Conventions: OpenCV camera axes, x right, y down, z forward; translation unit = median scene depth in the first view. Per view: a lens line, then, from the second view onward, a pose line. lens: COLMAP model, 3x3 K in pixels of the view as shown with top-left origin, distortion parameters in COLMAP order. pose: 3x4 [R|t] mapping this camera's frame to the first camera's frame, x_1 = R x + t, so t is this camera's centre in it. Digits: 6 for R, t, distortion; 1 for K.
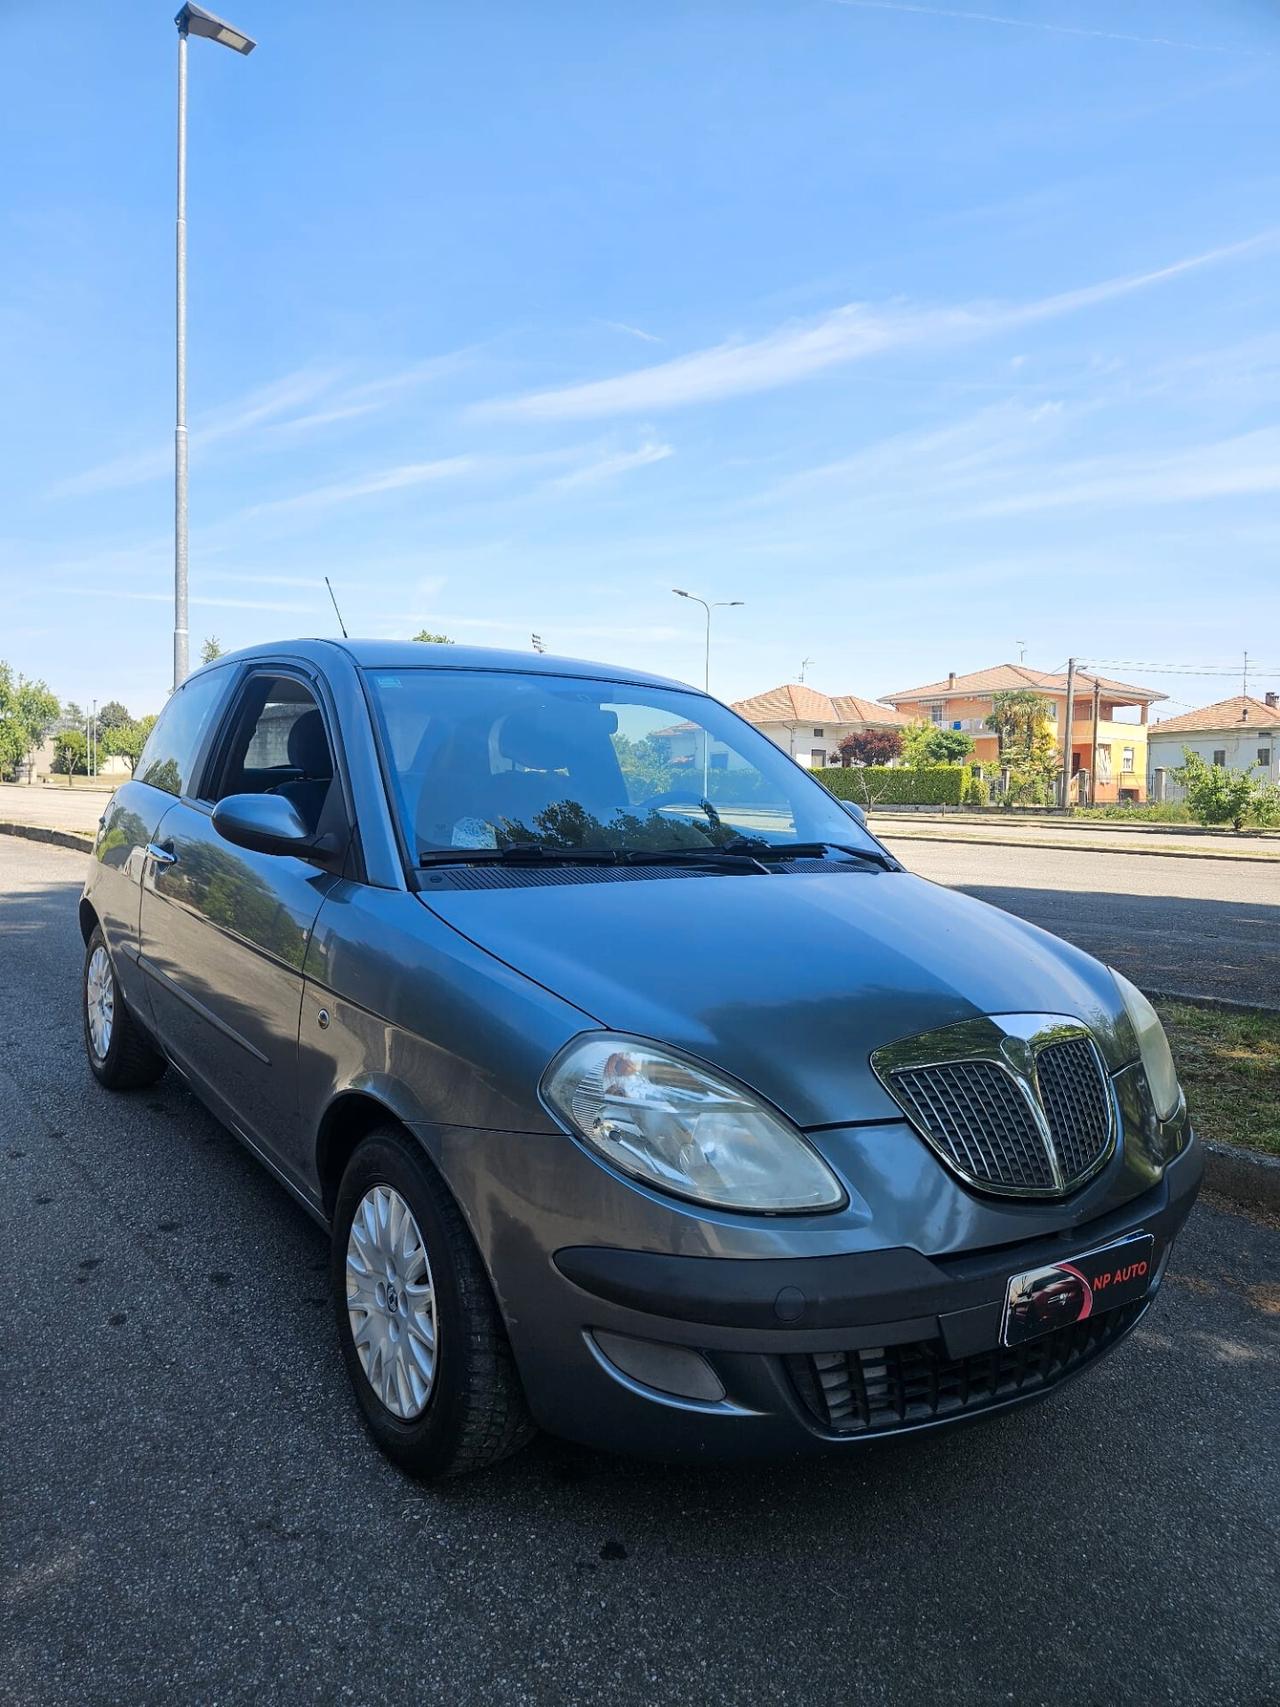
lens RADIAL K [[1204.8, 0, 633.6], [0, 1204.8, 811.0], [0, 0, 1]] dist [0.089734, -0.084256]
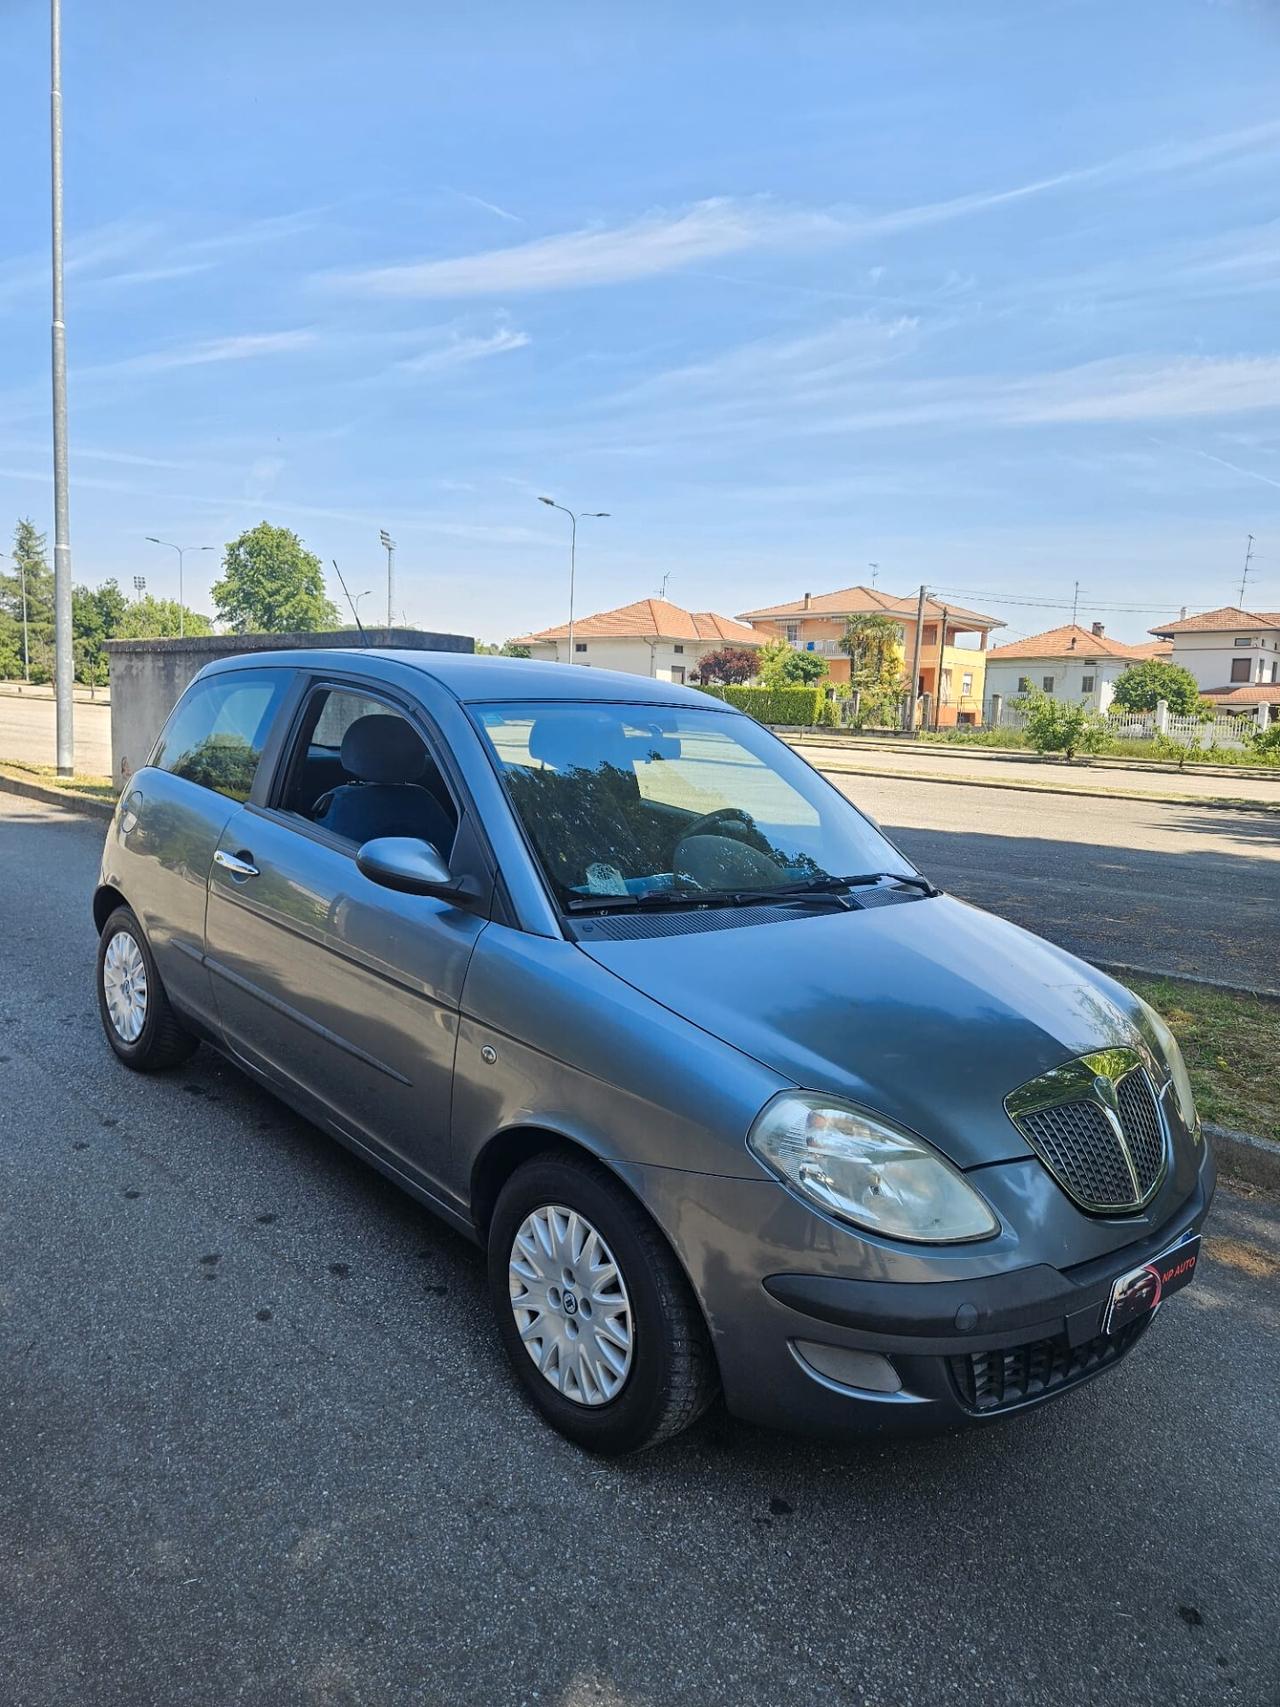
lens RADIAL K [[1211.2, 0, 644.0], [0, 1211.2, 828.4], [0, 0, 1]] dist [0.095855, -0.098305]
pose [[0.990329, 0.012837, 0.138145, -0.264893], [-0.025434, 0.995634, 0.089812, -0.134142], [-0.136389, -0.092457, 0.986331, -0.091186]]
